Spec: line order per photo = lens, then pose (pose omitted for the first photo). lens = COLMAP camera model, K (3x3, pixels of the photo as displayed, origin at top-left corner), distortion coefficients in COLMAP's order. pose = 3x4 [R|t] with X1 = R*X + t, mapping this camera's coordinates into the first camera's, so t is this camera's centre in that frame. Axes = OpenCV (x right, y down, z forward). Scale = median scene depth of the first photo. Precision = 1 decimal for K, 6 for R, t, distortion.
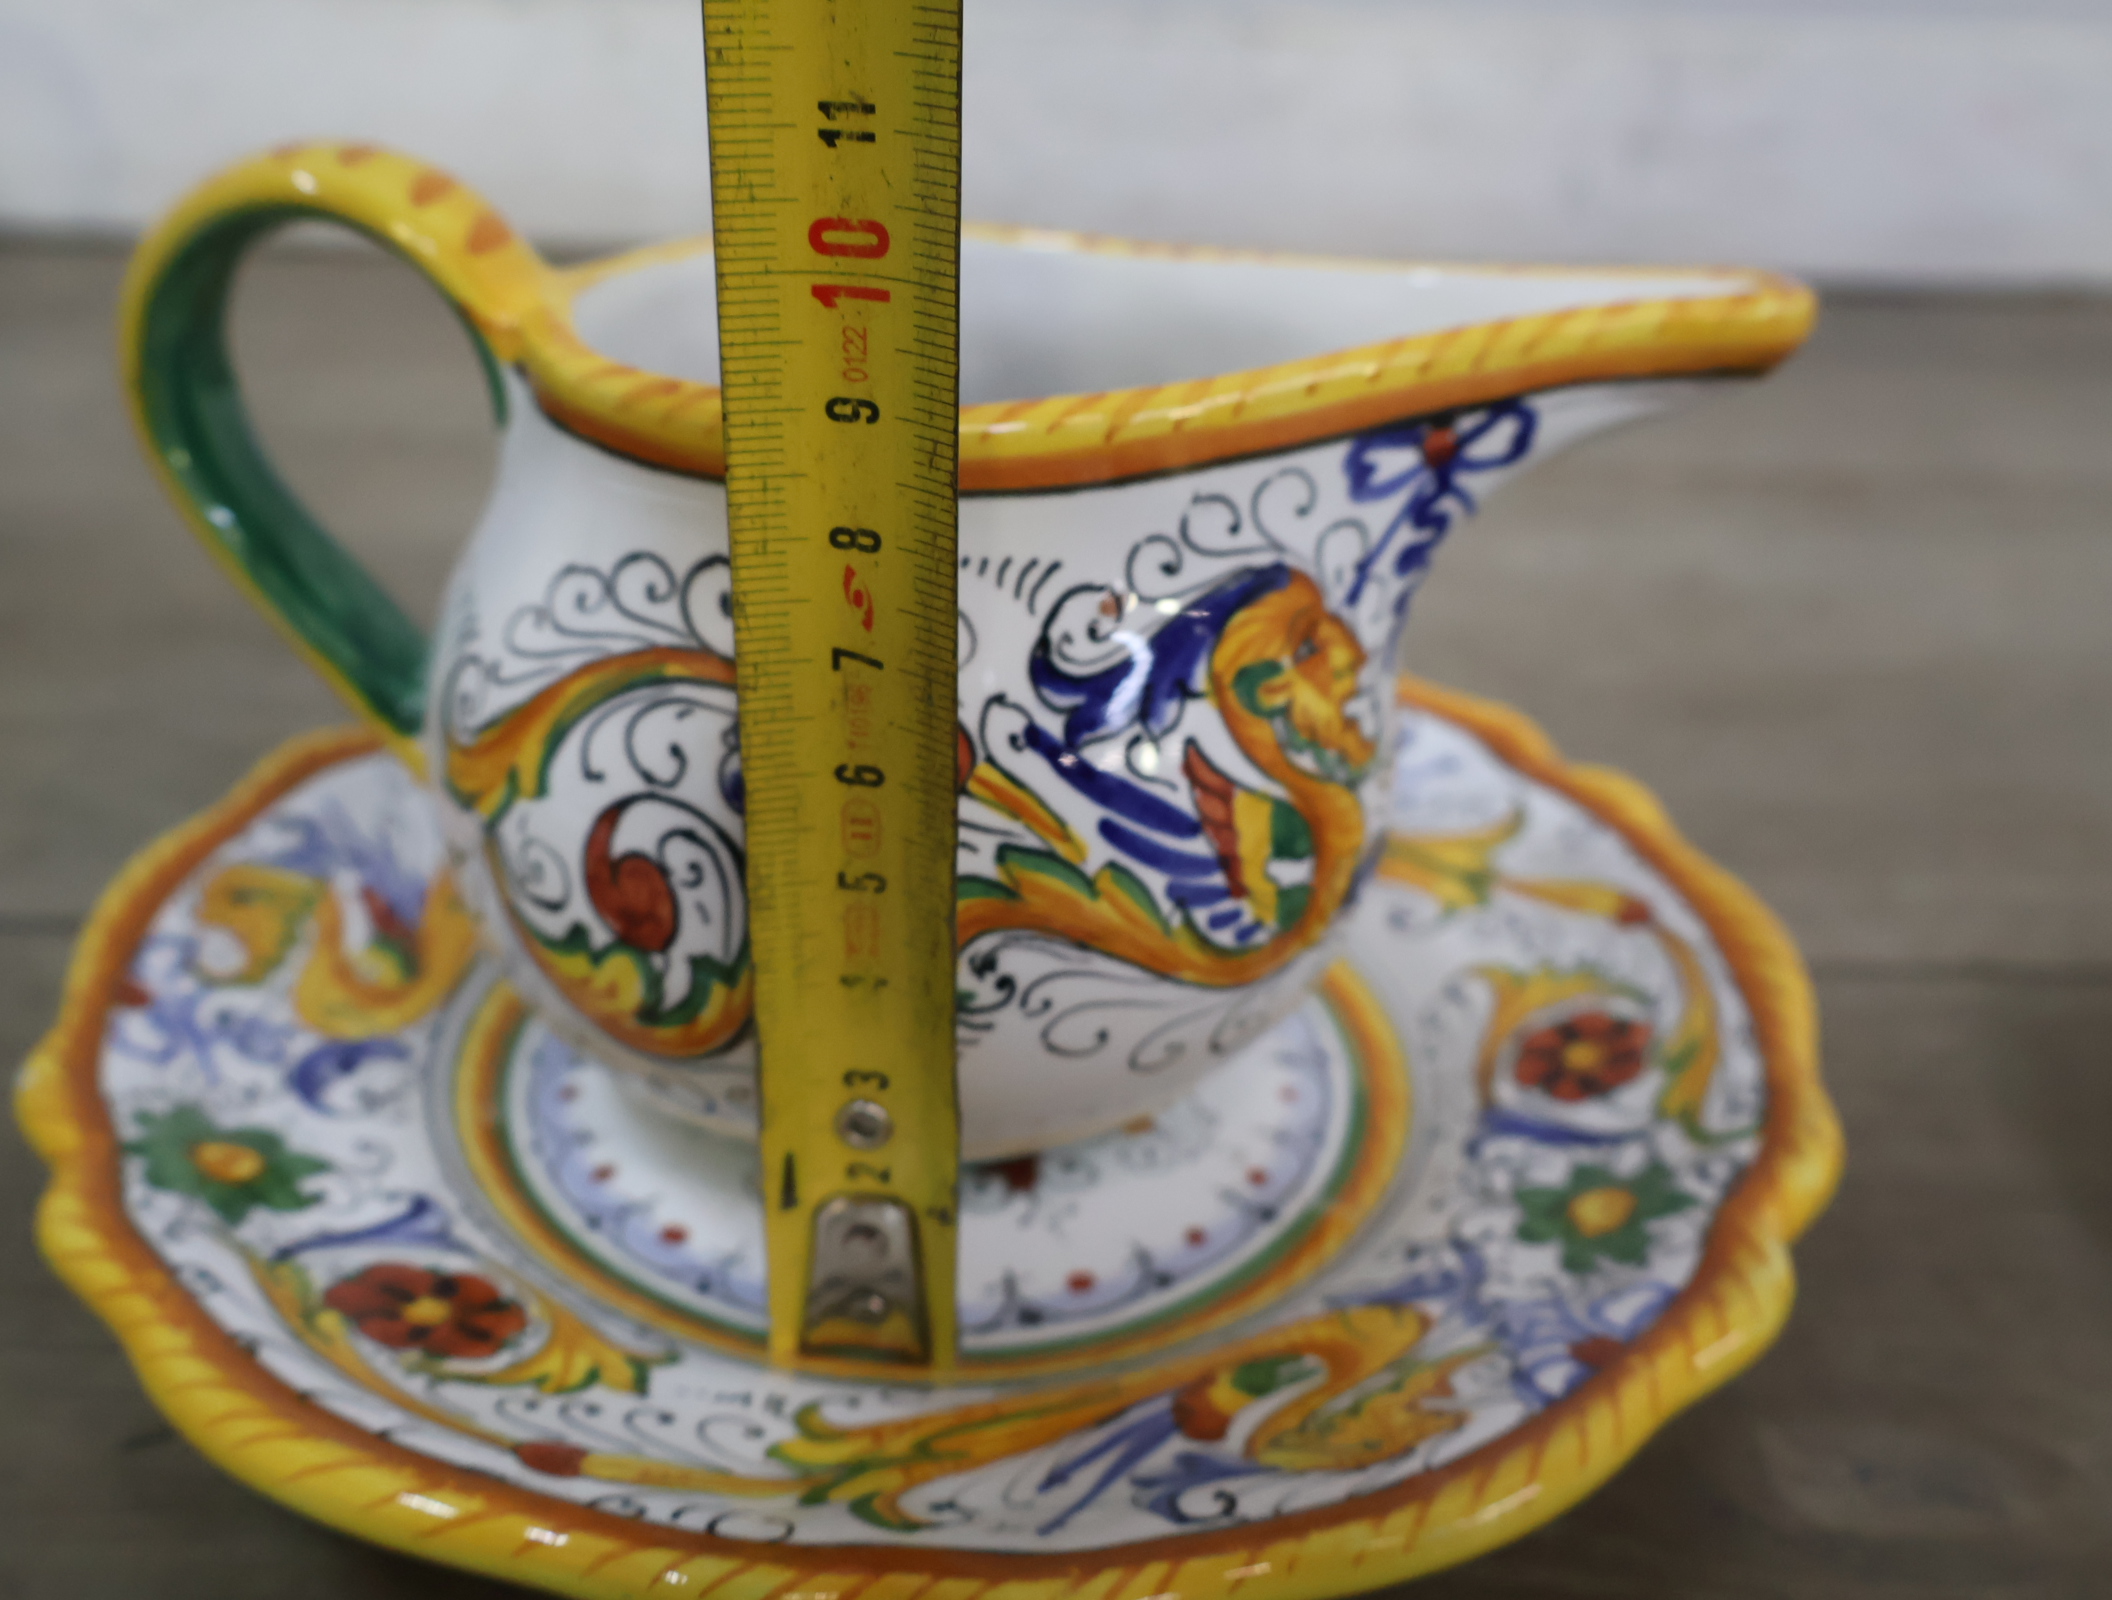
lens RADIAL K [[2023.8, 0, 1053.4], [0, 2023.8, 791.7], [0, 0, 1]] dist [0.001287, 0.002593]
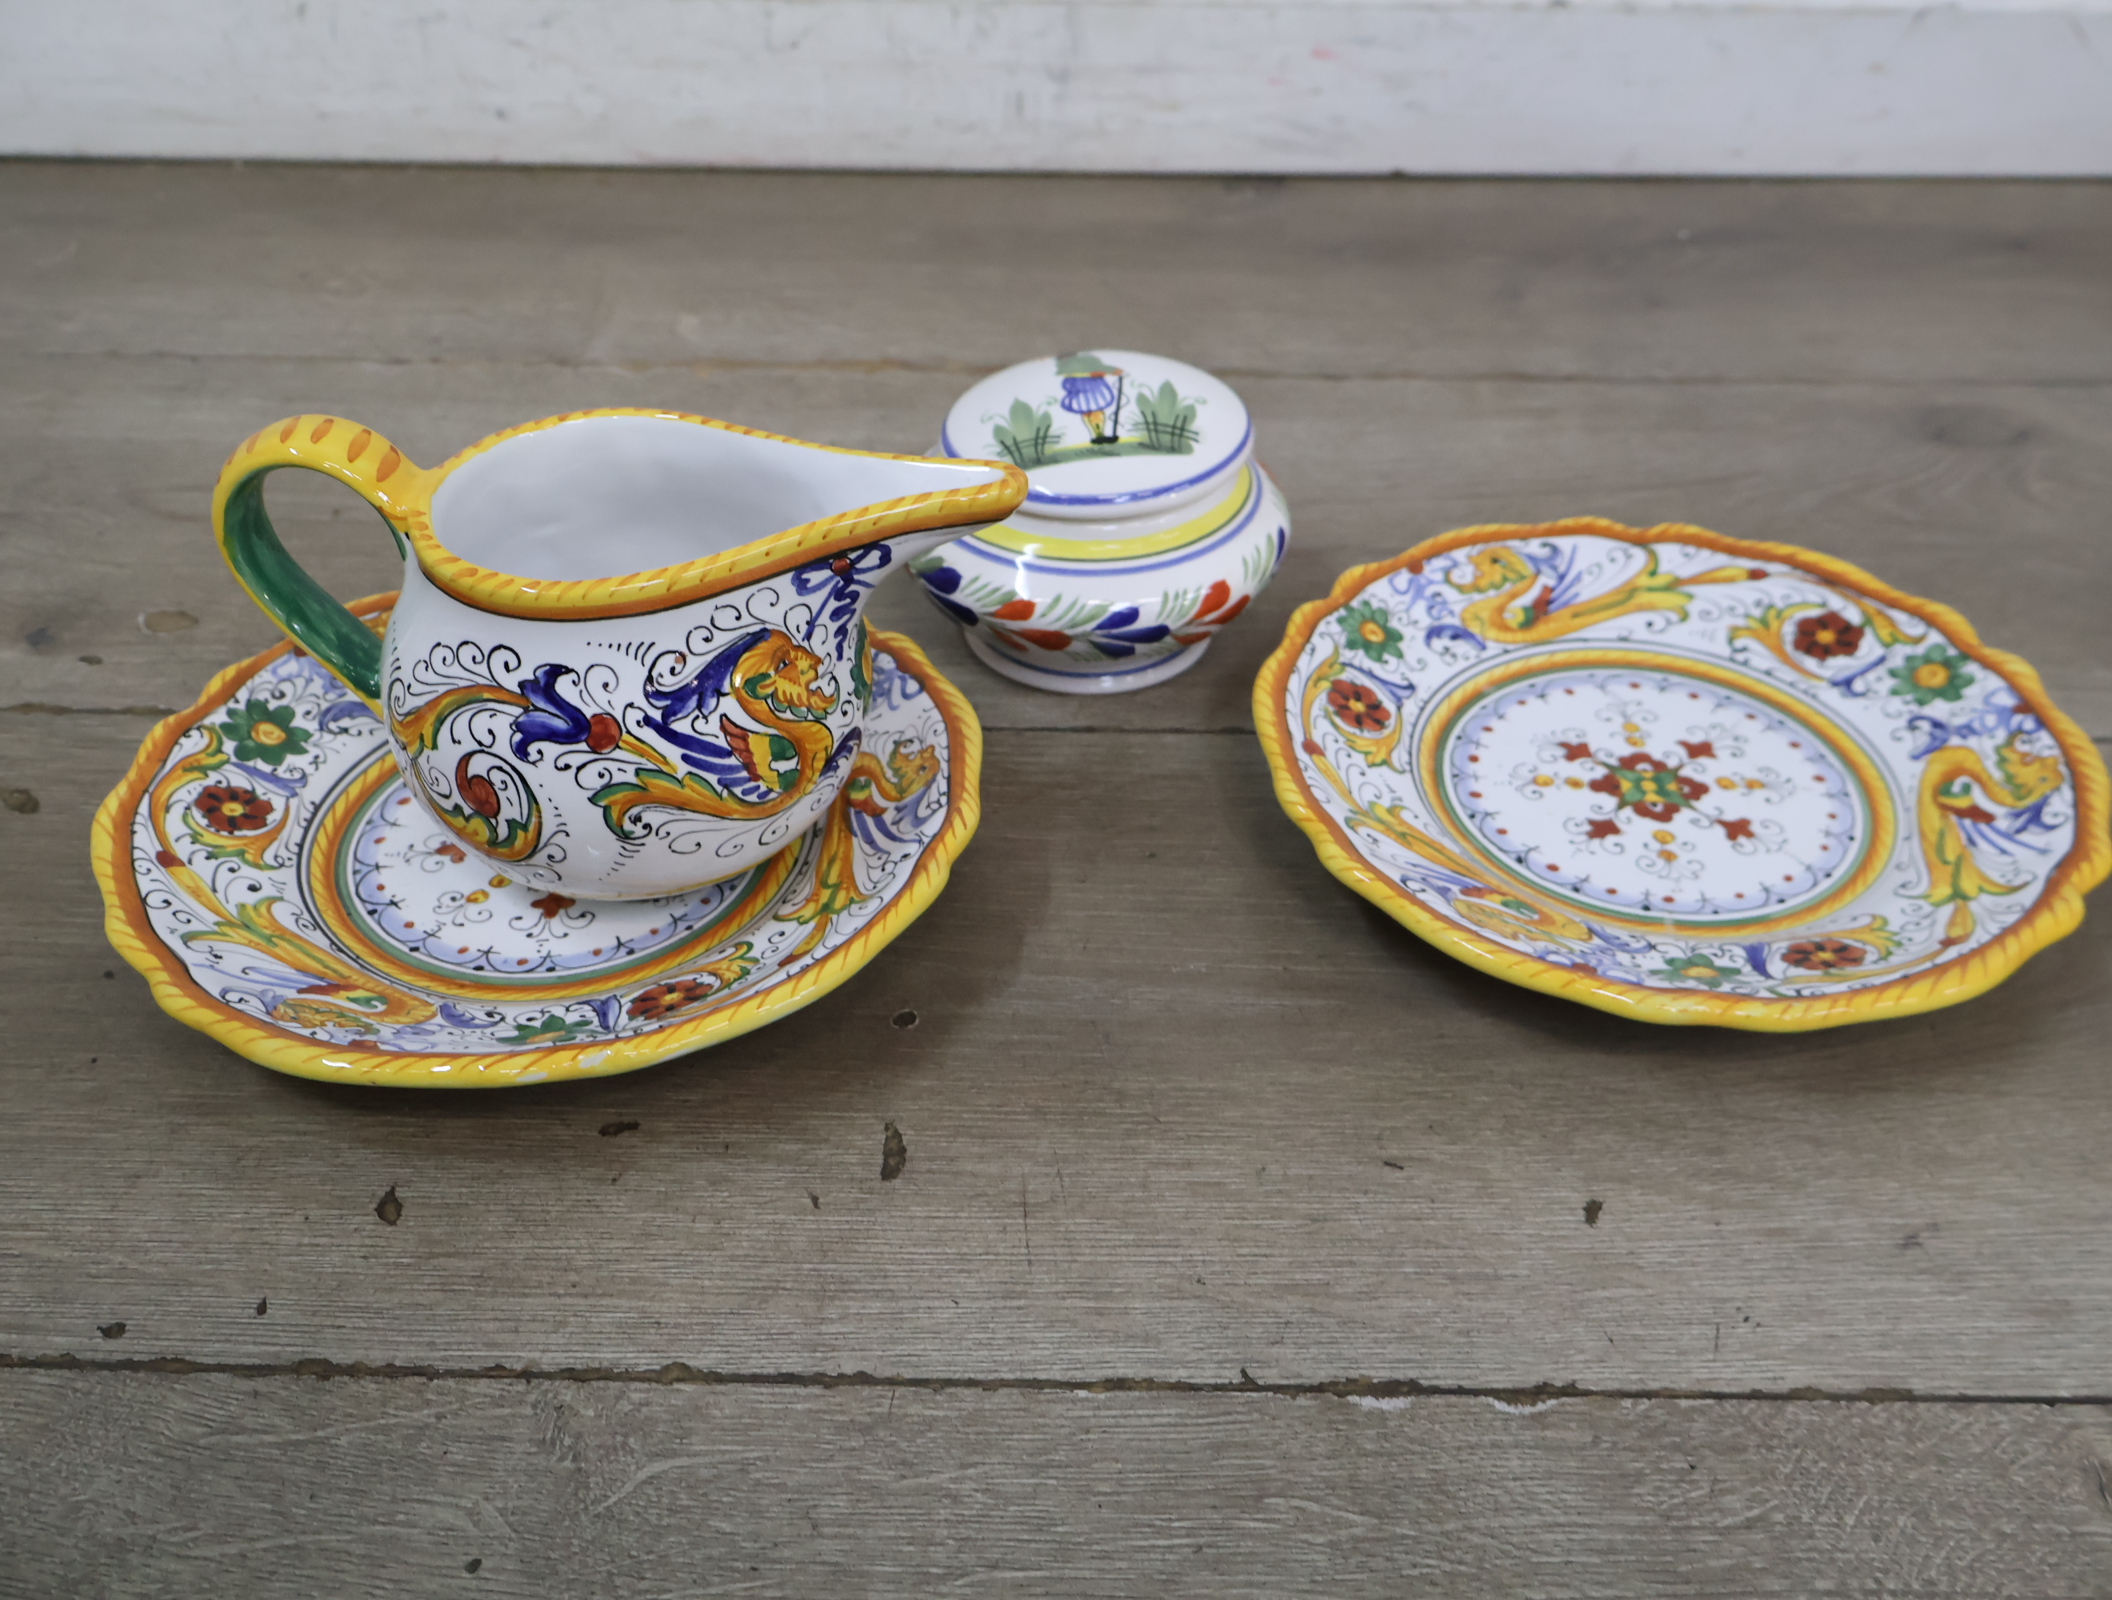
lens RADIAL K [[2023.8, 0, 1053.4], [0, 2023.8, 791.7], [0, 0, 1]] dist [0.001287, 0.002593]
pose [[0.999242, -0.037866, -0.009055, 0.436723], [0.038871, 0.983415, 0.177154, -0.314997], [0.002197, -0.177371, 0.984142, -1.171945]]
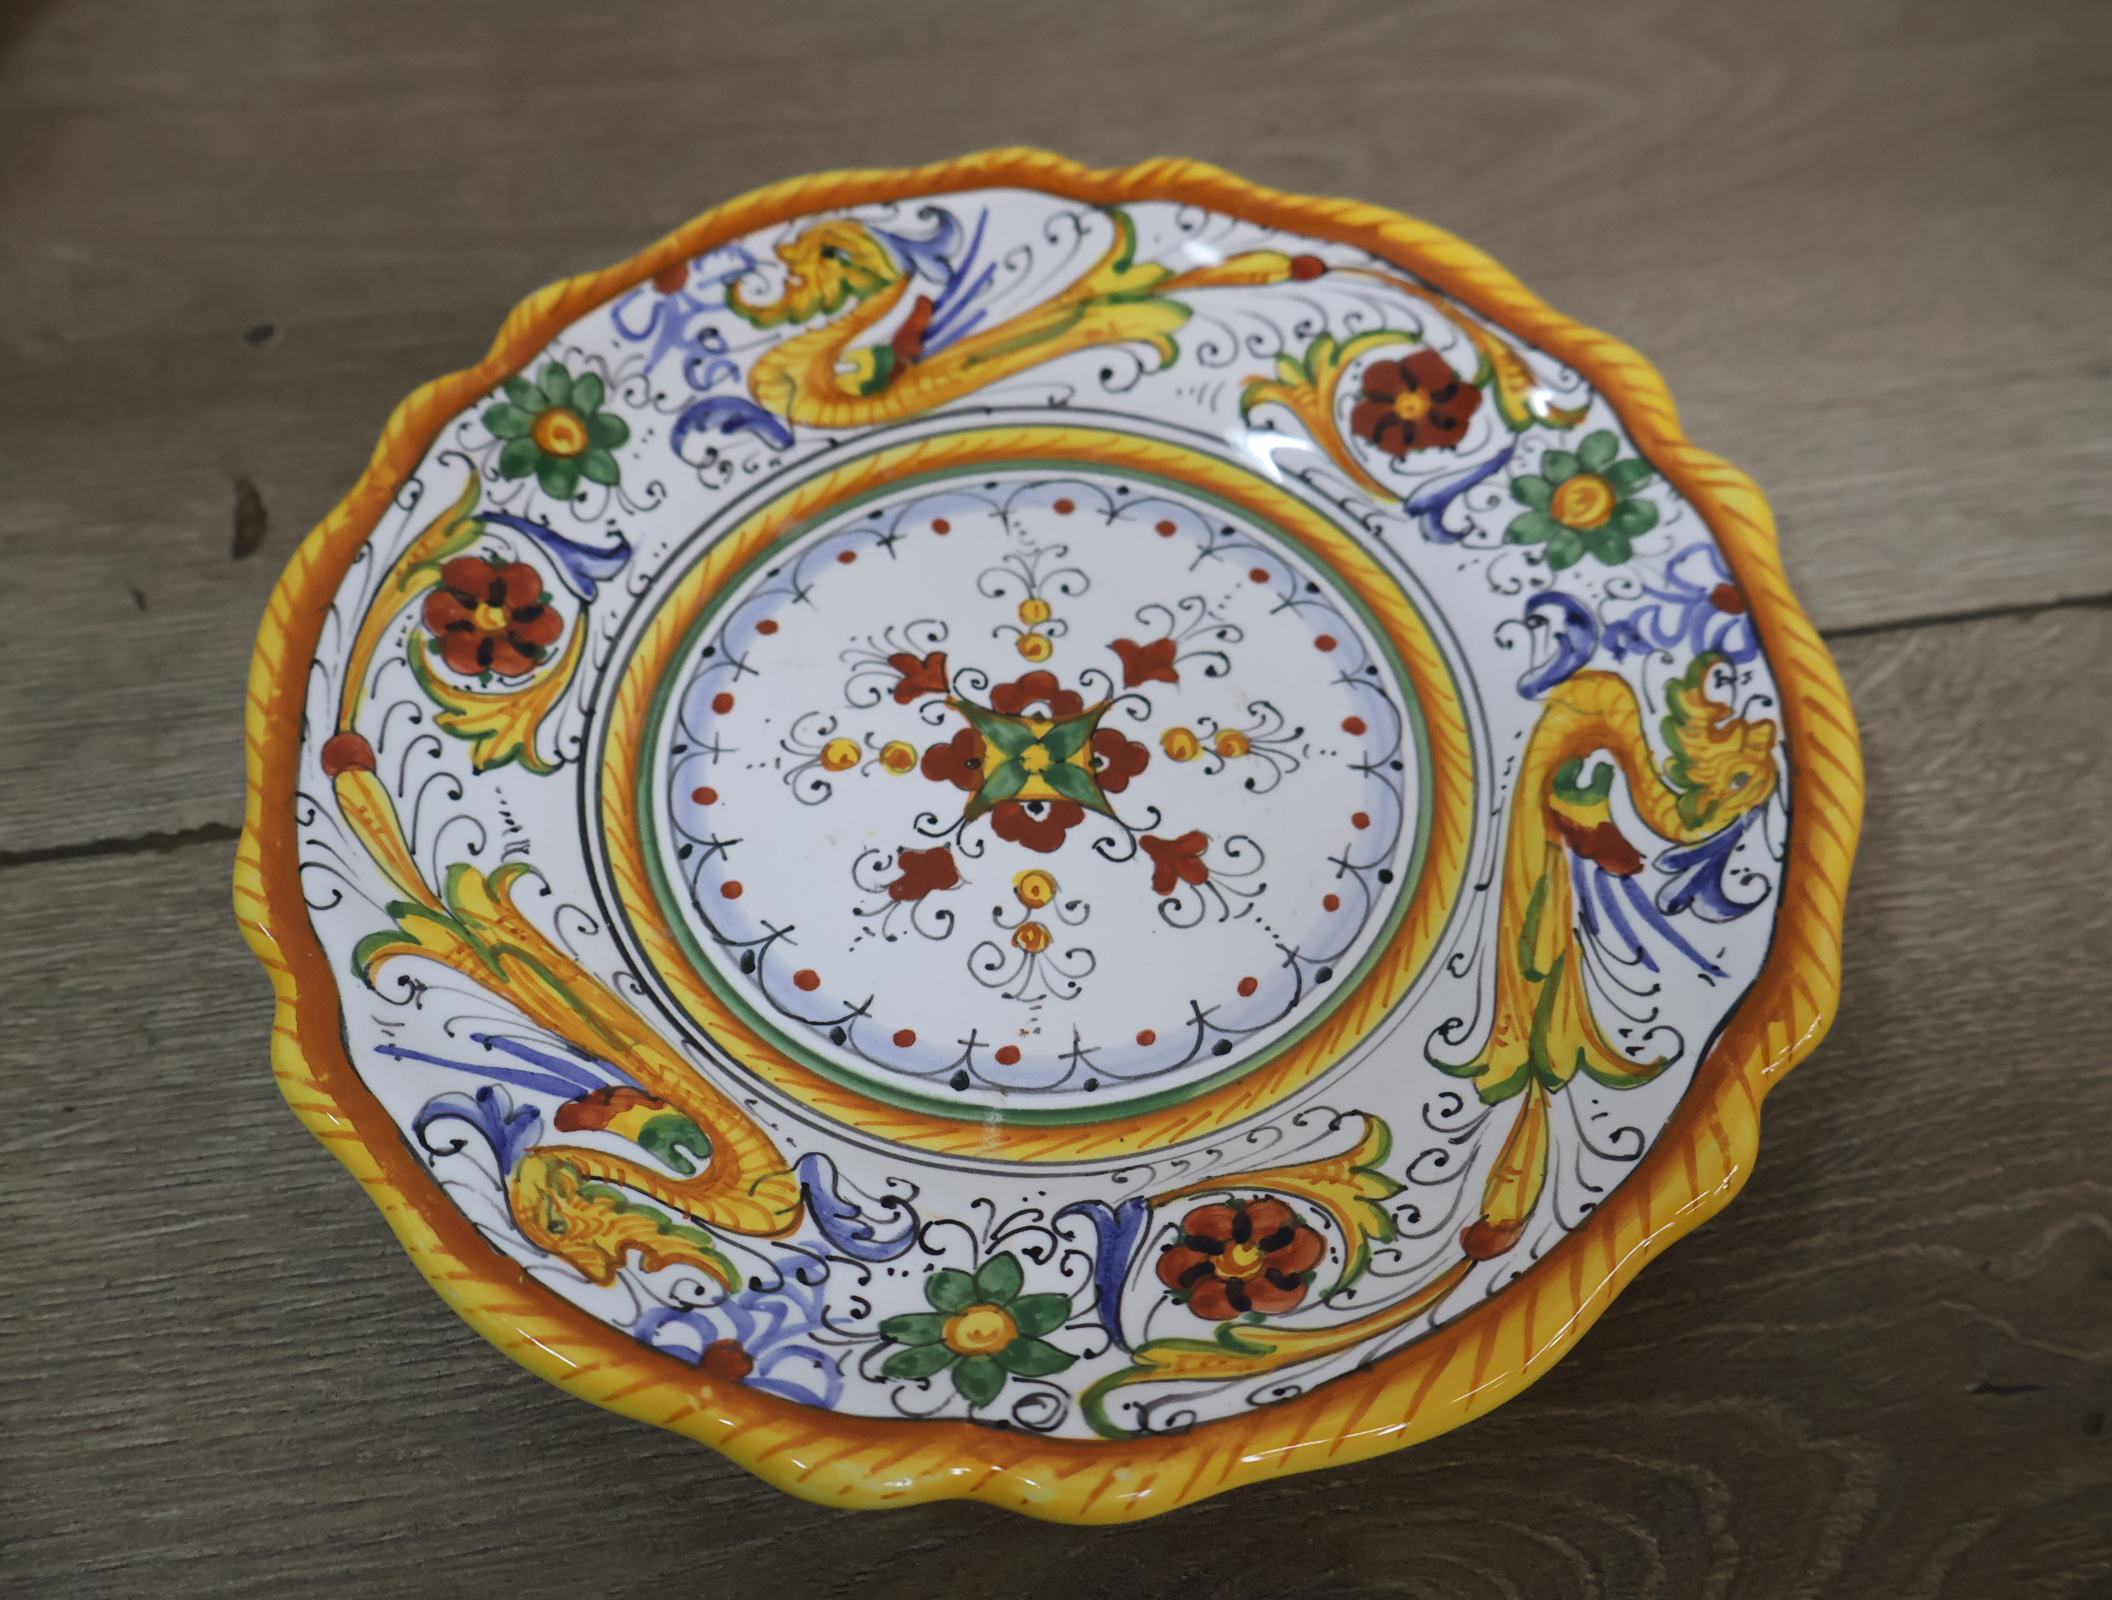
lens RADIAL K [[2023.8, 0, 1053.4], [0, 2023.8, 791.7], [0, 0, 1]] dist [0.001287, 0.002593]
pose [[0.436984, 0.735303, -0.518049, 0.676949], [-0.411009, 0.675538, 0.612144, -0.682041], [0.800073, -0.054574, 0.597416, 0.472059]]
